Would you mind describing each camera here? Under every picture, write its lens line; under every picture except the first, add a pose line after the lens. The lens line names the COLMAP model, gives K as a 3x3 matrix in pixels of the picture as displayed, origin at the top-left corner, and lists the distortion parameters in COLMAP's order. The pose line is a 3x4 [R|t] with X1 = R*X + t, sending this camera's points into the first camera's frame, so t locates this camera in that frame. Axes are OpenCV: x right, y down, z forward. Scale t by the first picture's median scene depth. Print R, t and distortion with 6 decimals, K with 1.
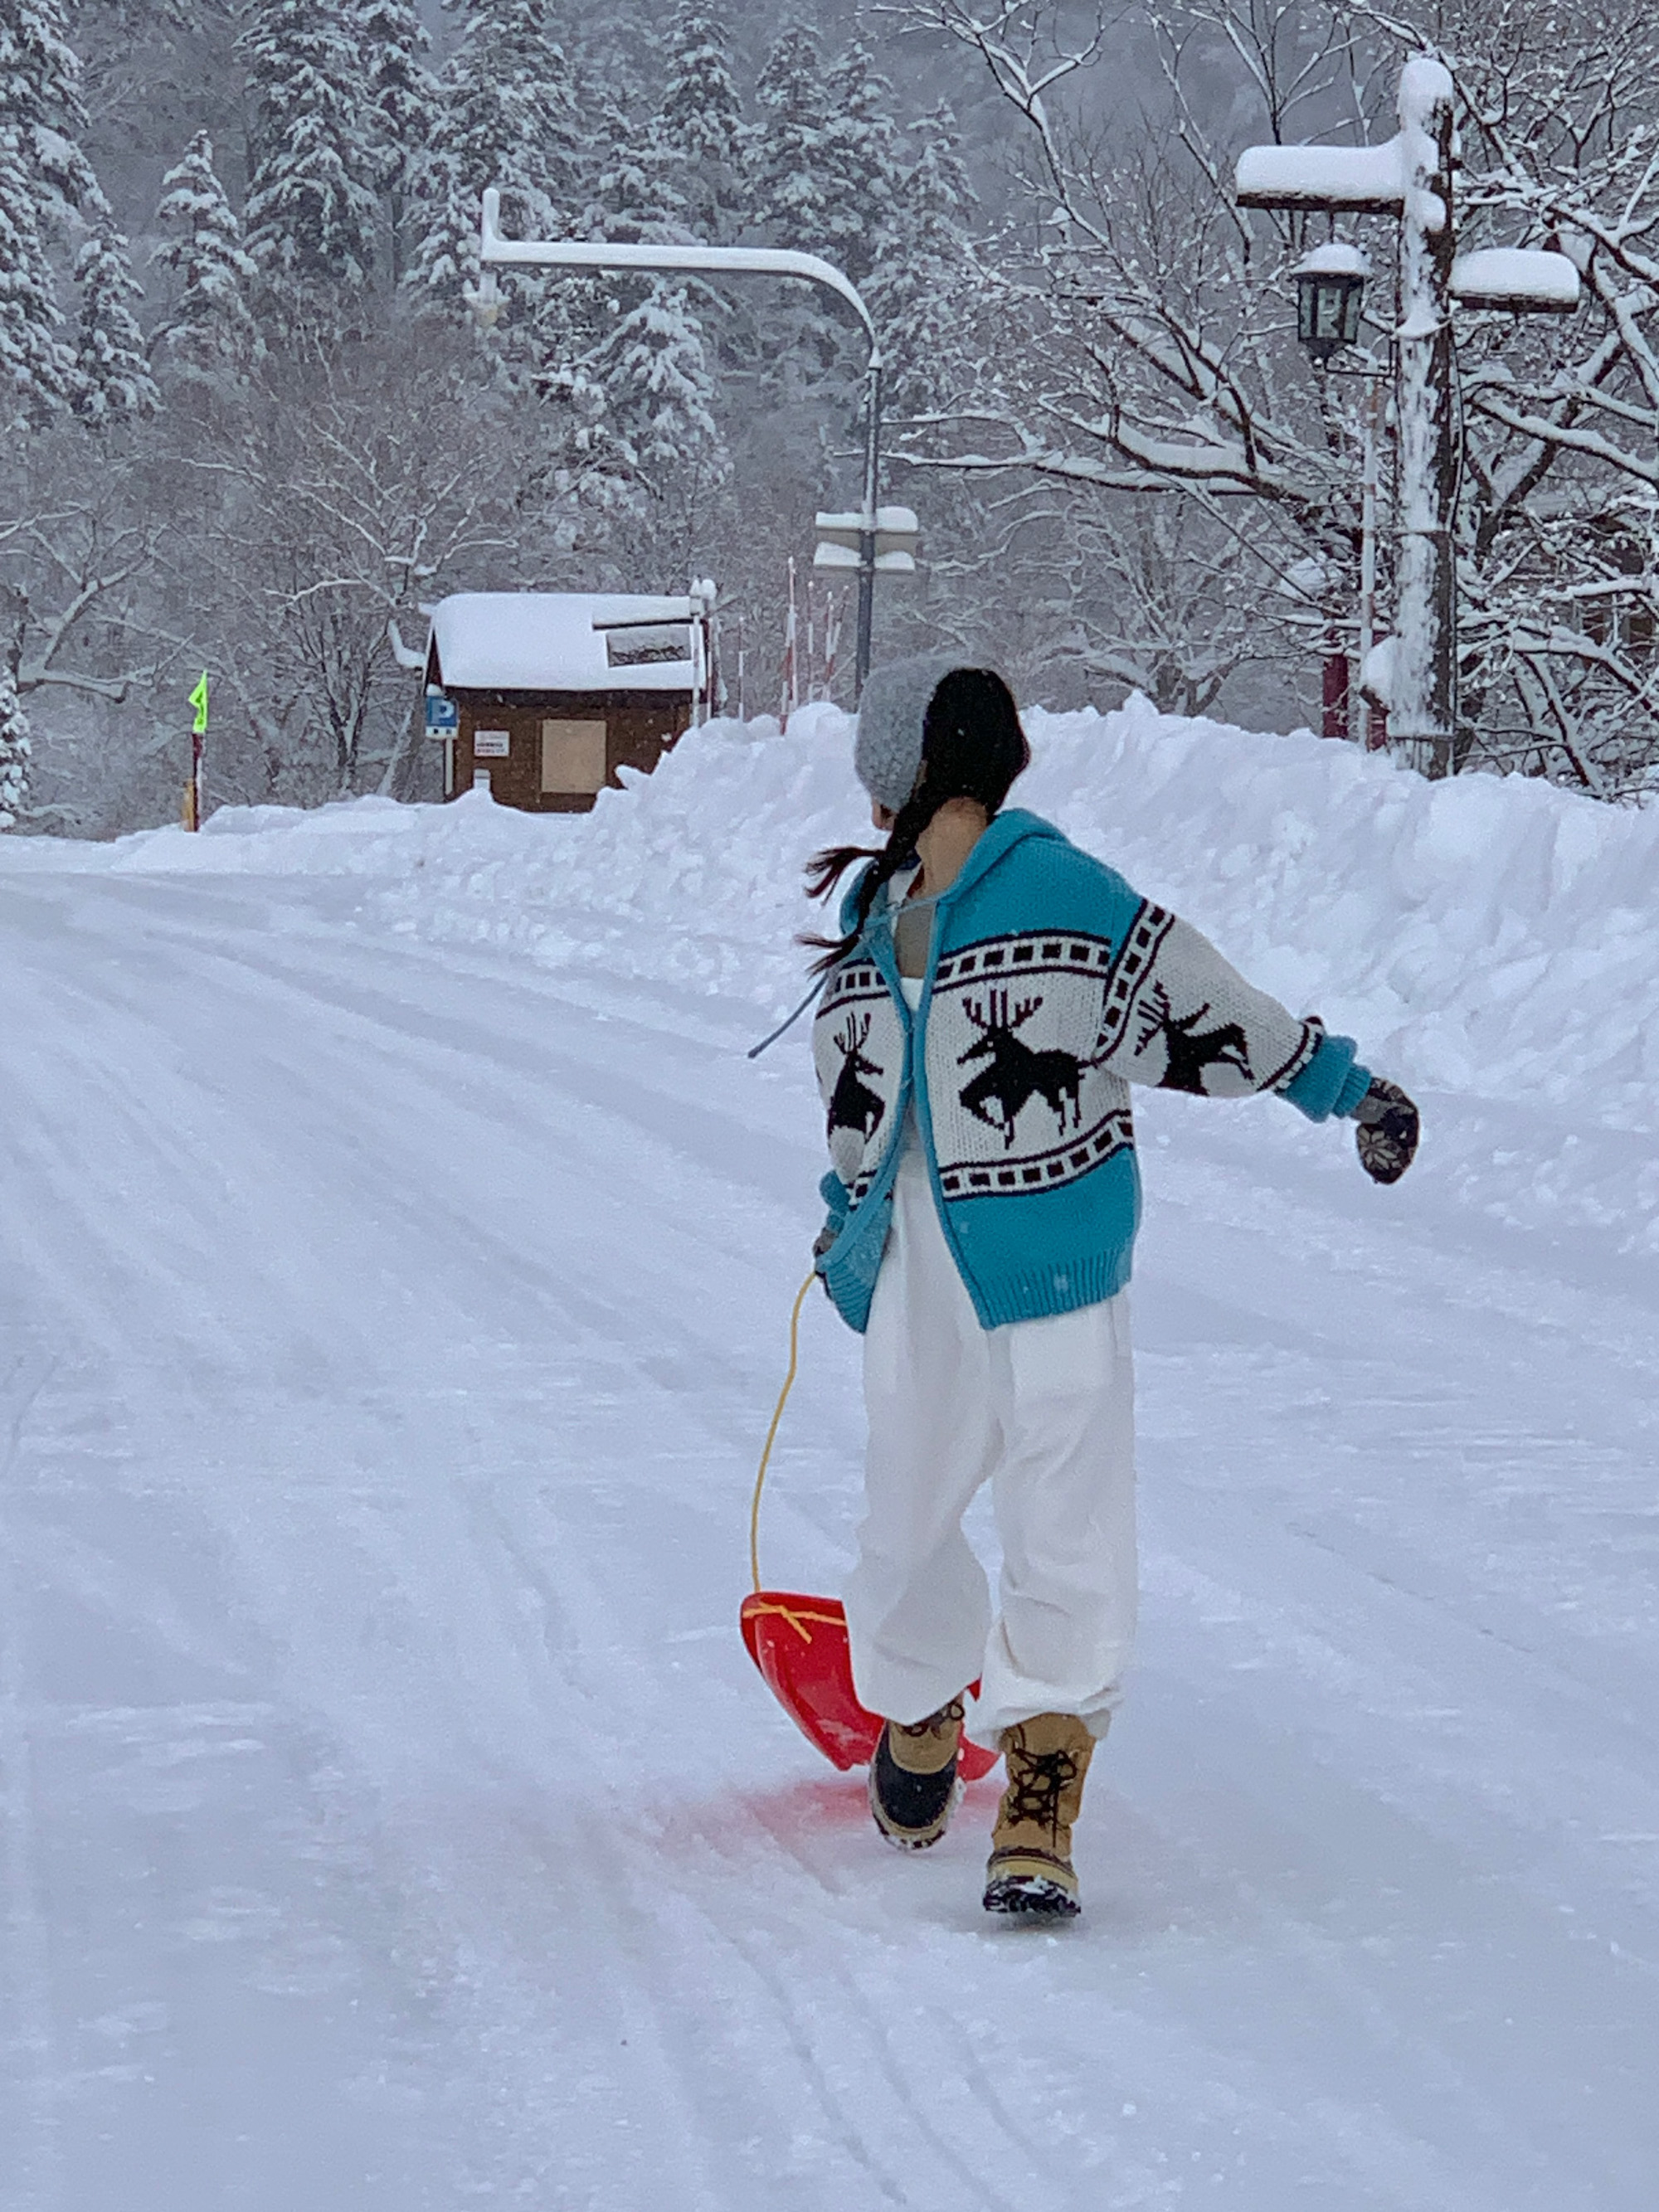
lens RADIAL K [[9005.6, 0, 829.8], [0, 9005.6, 1105.3], [0, 0, 1]] dist [-0.180041, 0.000000]
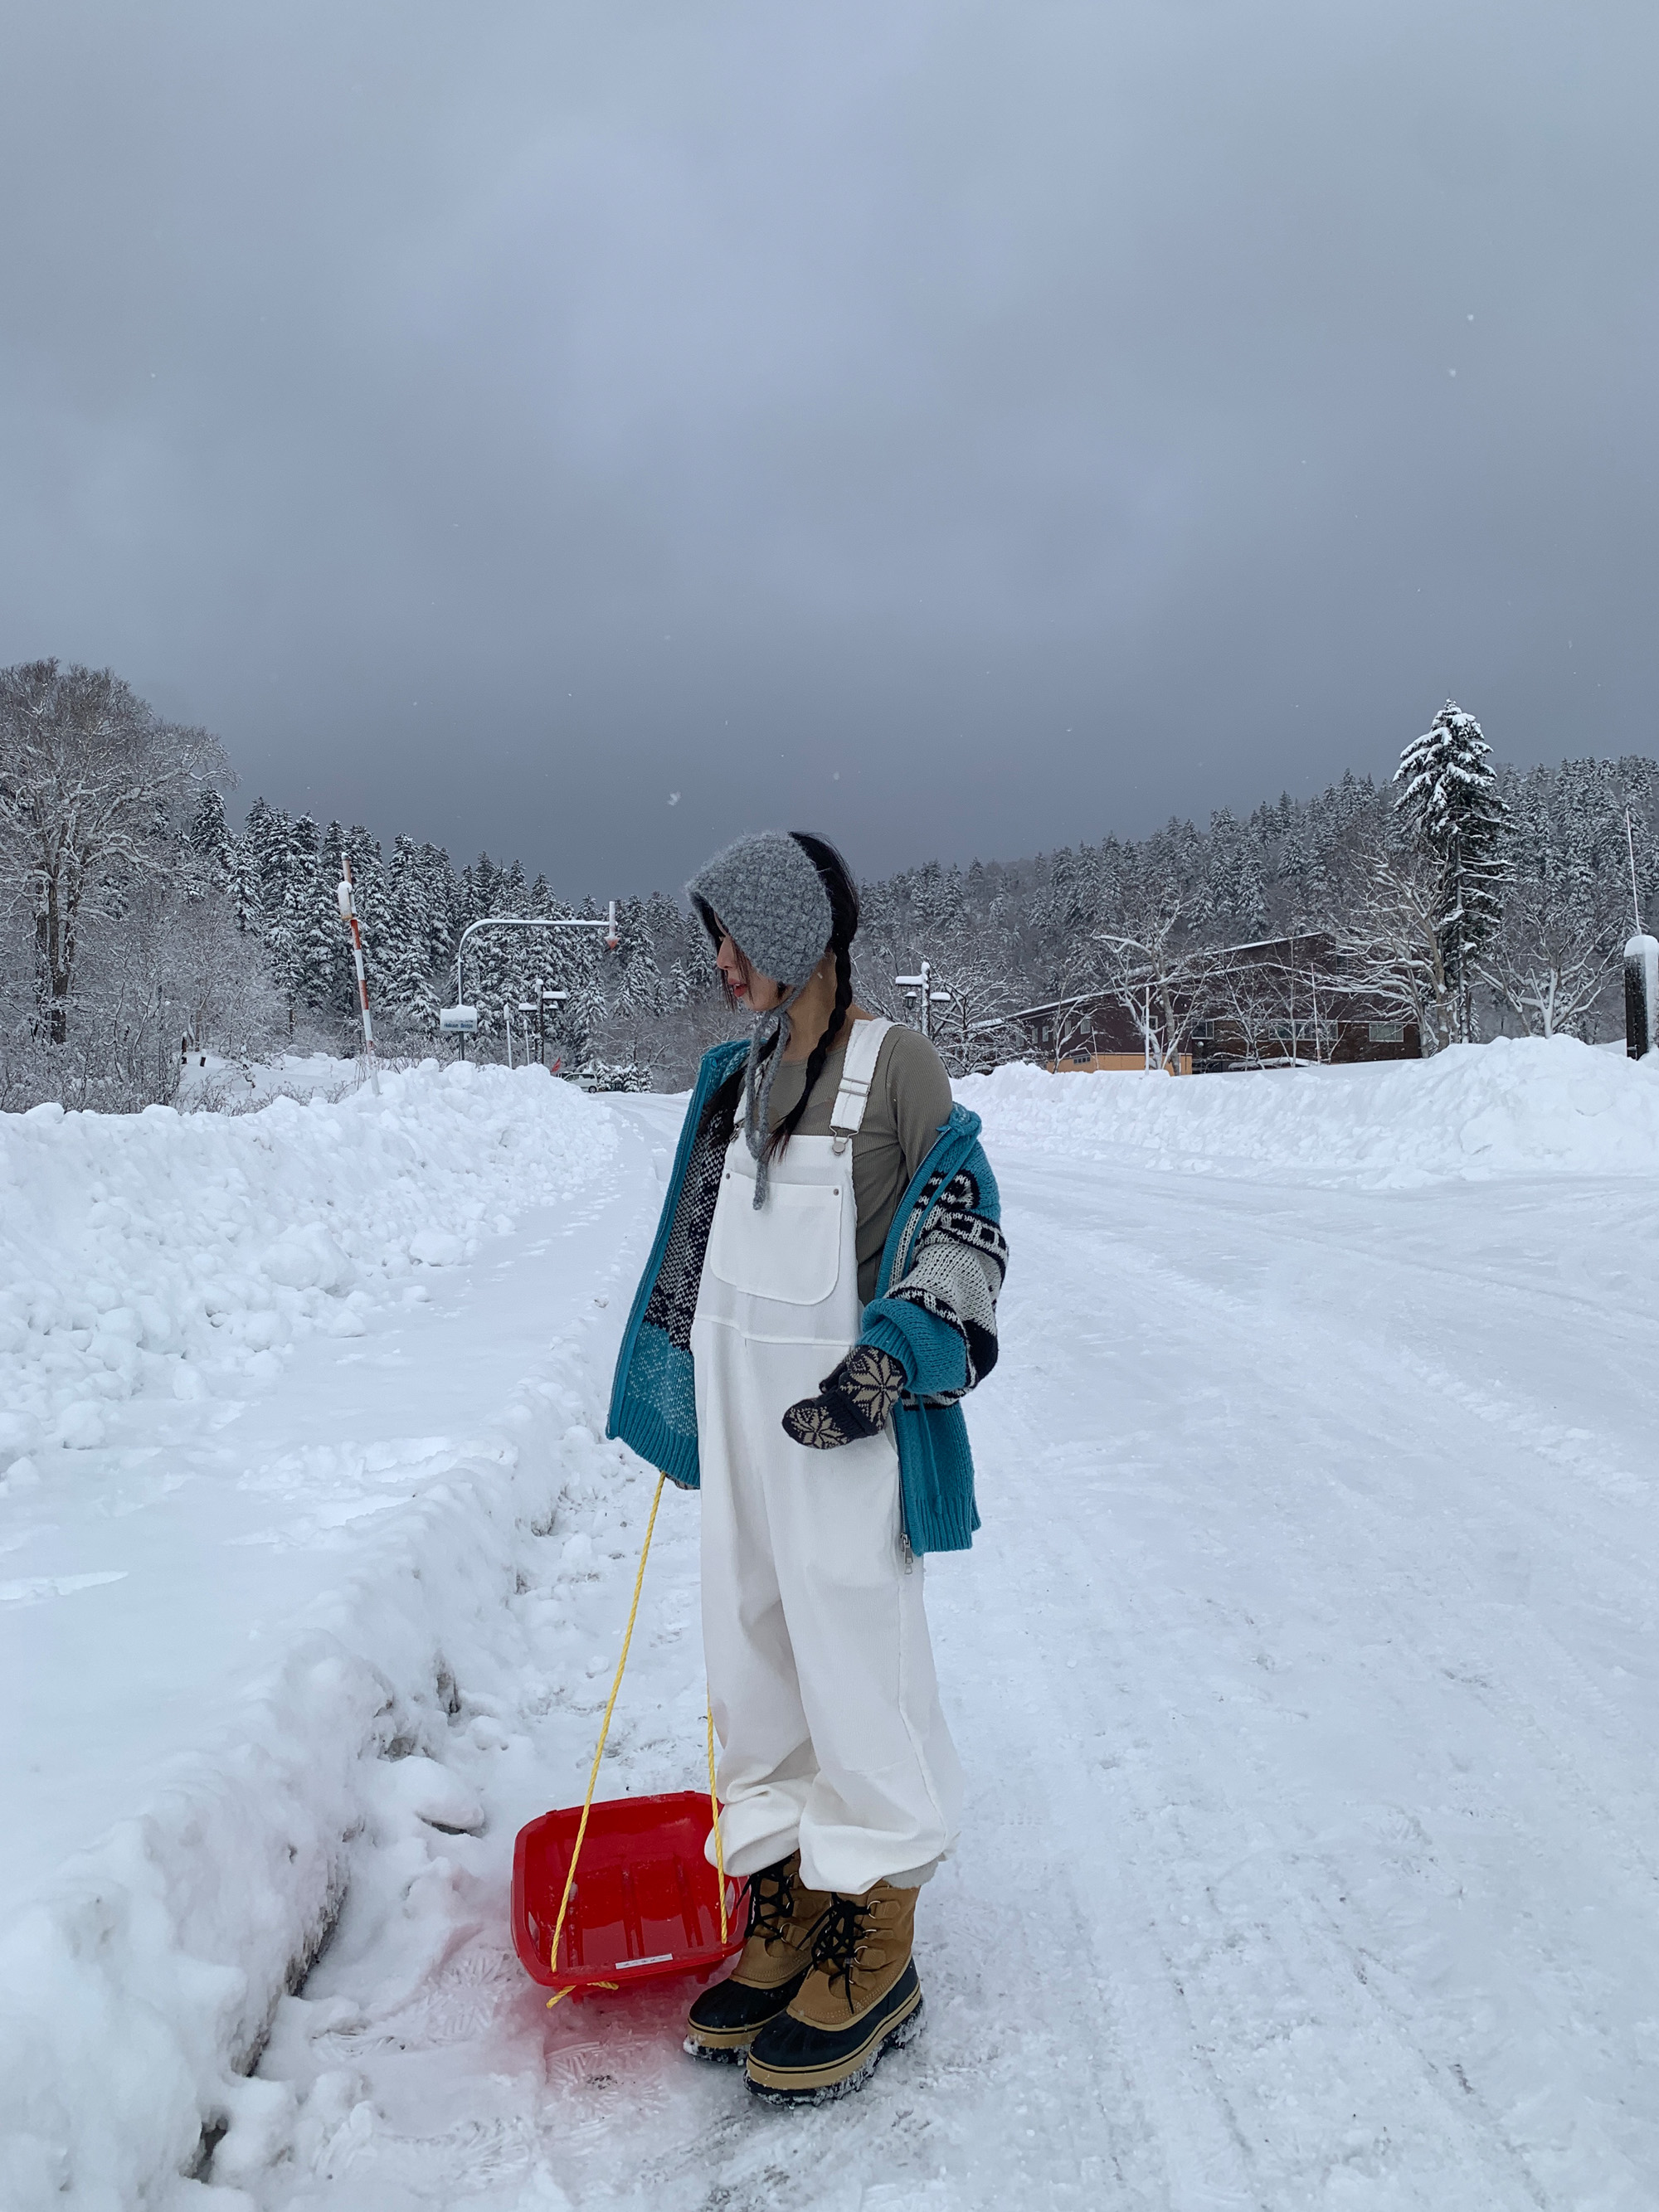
lens RADIAL K [[1904.3, 0, 840.0], [0, 1904.3, 1112.6], [0, 0, 1]] dist [0.153355, 0.007317]
pose [[0.999611, -0.008188, 0.026672, -0.022002], [0.008788, 0.999709, -0.022451, 0.013487], [-0.026481, 0.022677, 0.999392, -0.244709]]
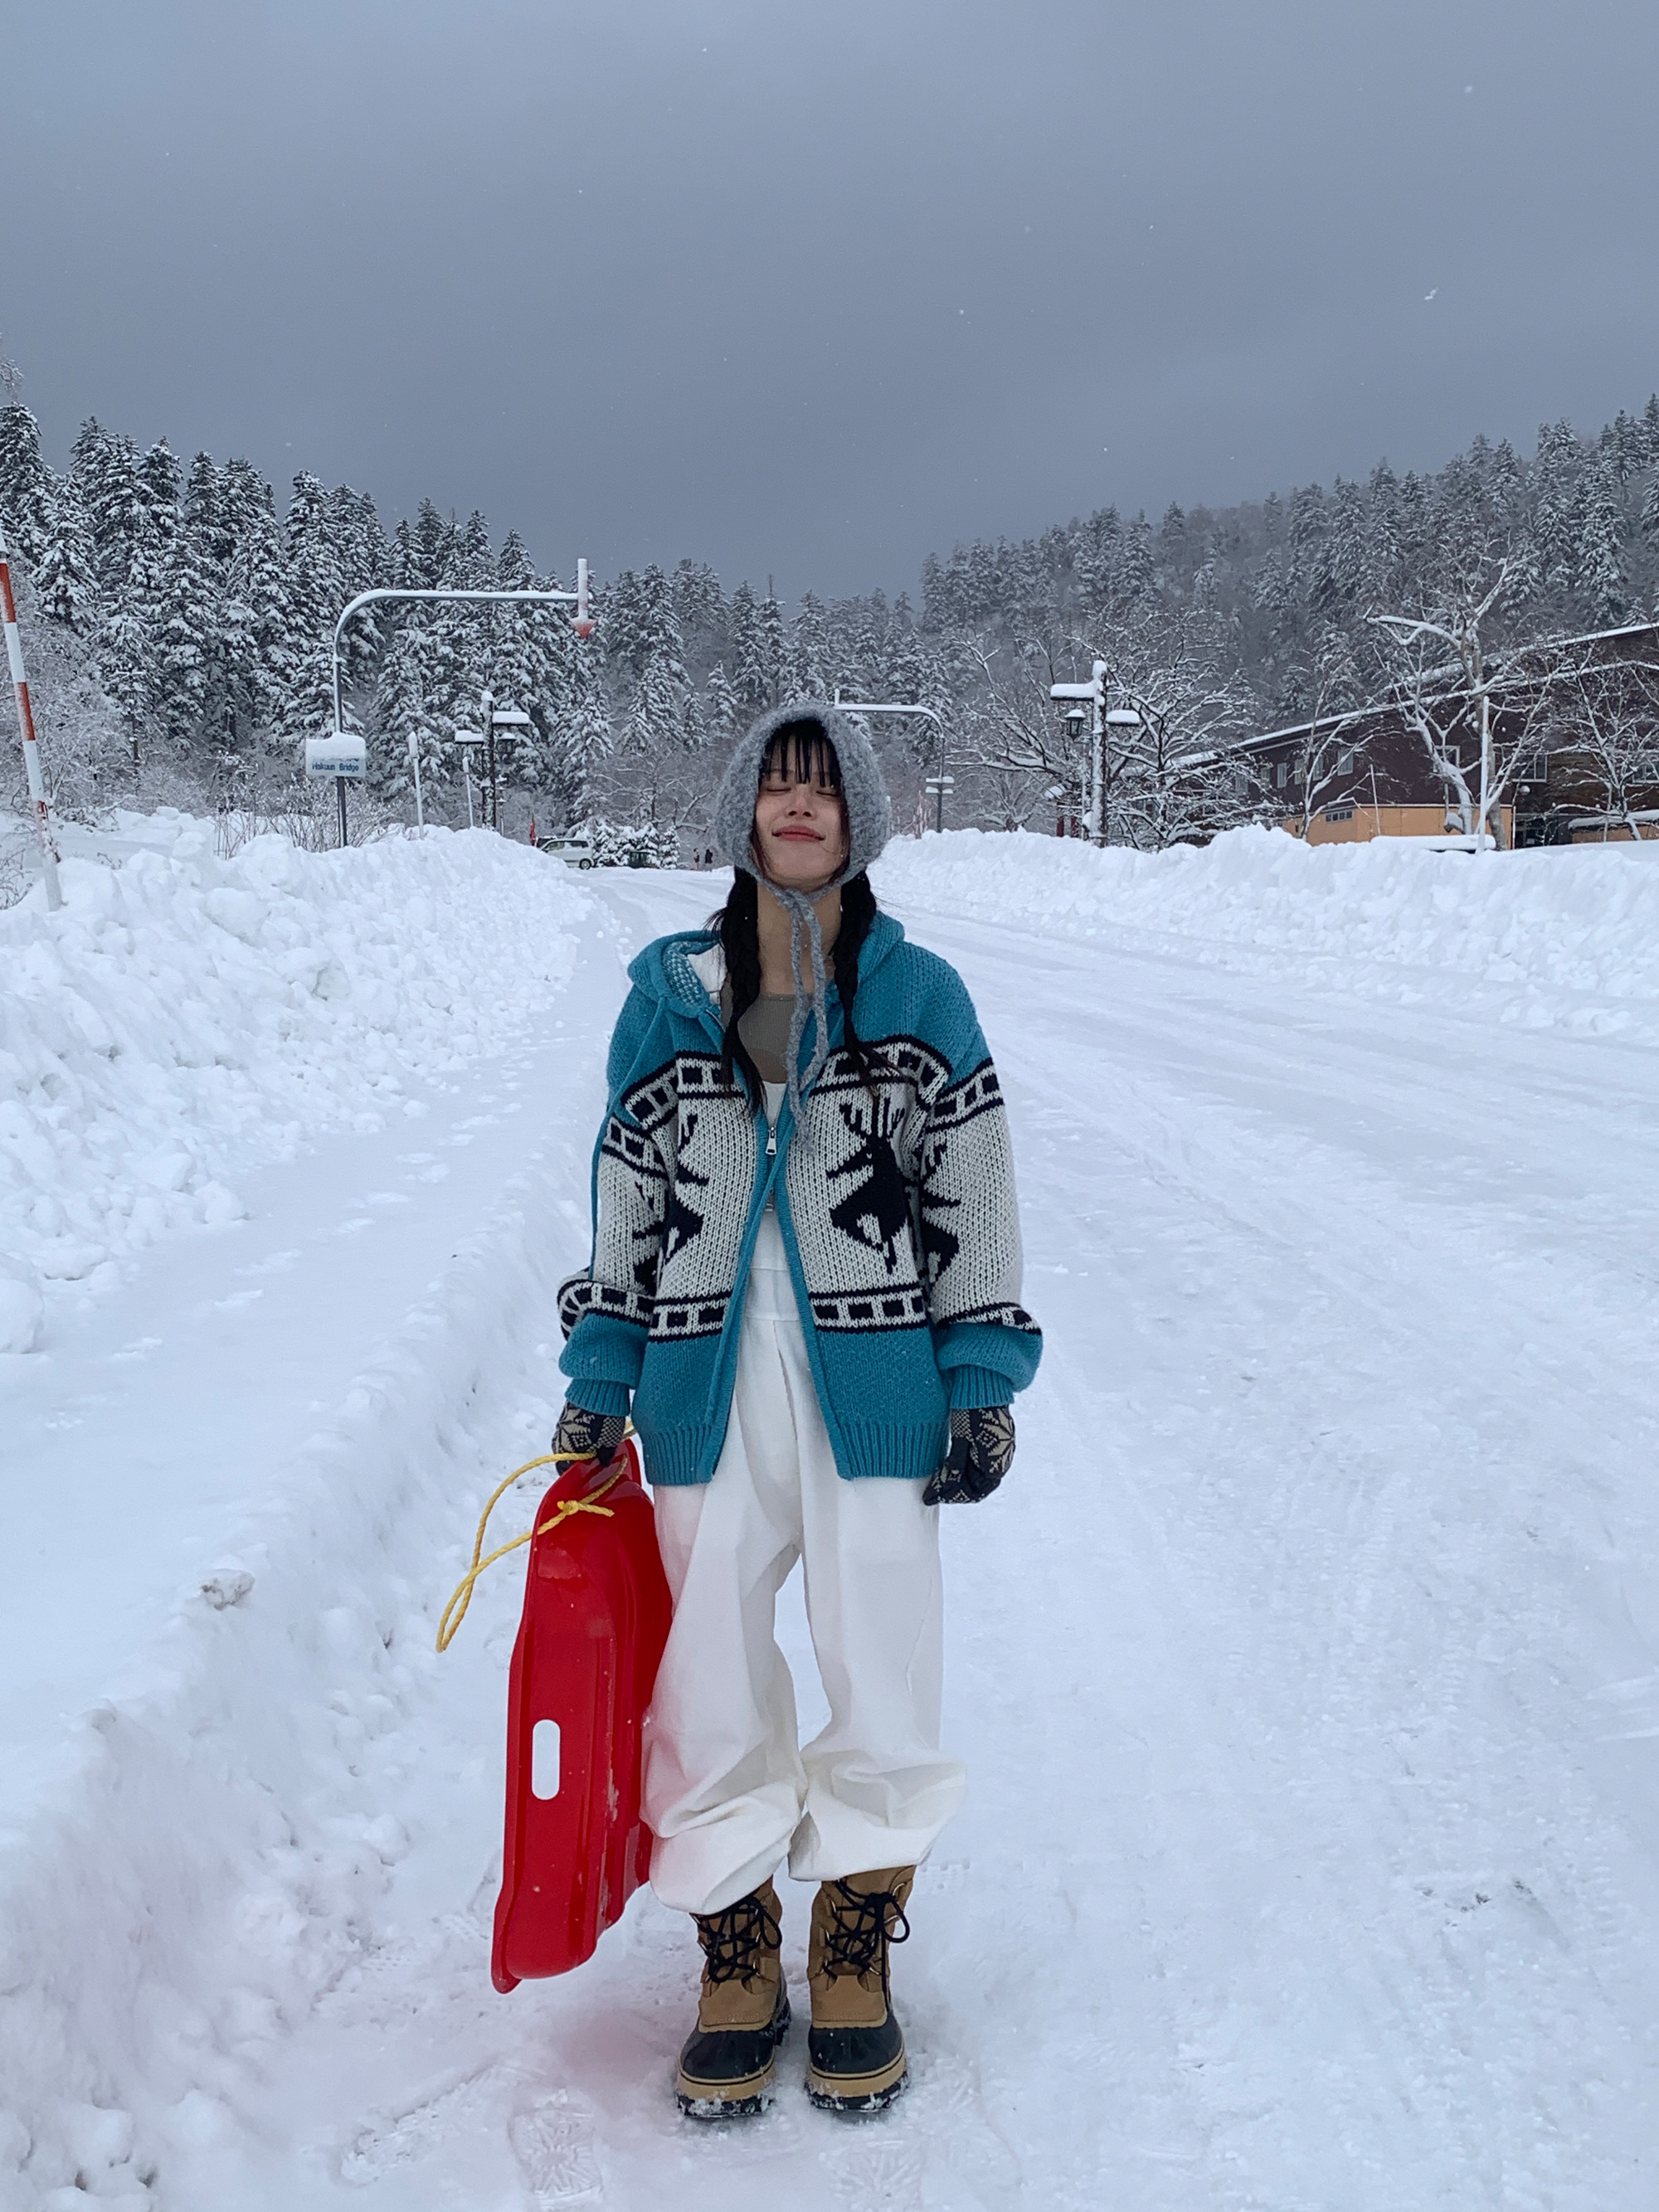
lens RADIAL K [[2776.3, 0, 806.8], [0, 2776.3, 1127.7], [0, 0, 1]] dist [0.127899, 0.000000]
pose [[0.999533, -0.005259, -0.030099, -0.018210], [0.007108, 0.998073, 0.061646, 0.007043], [0.029717, -0.061831, 0.997644, -0.160484]]
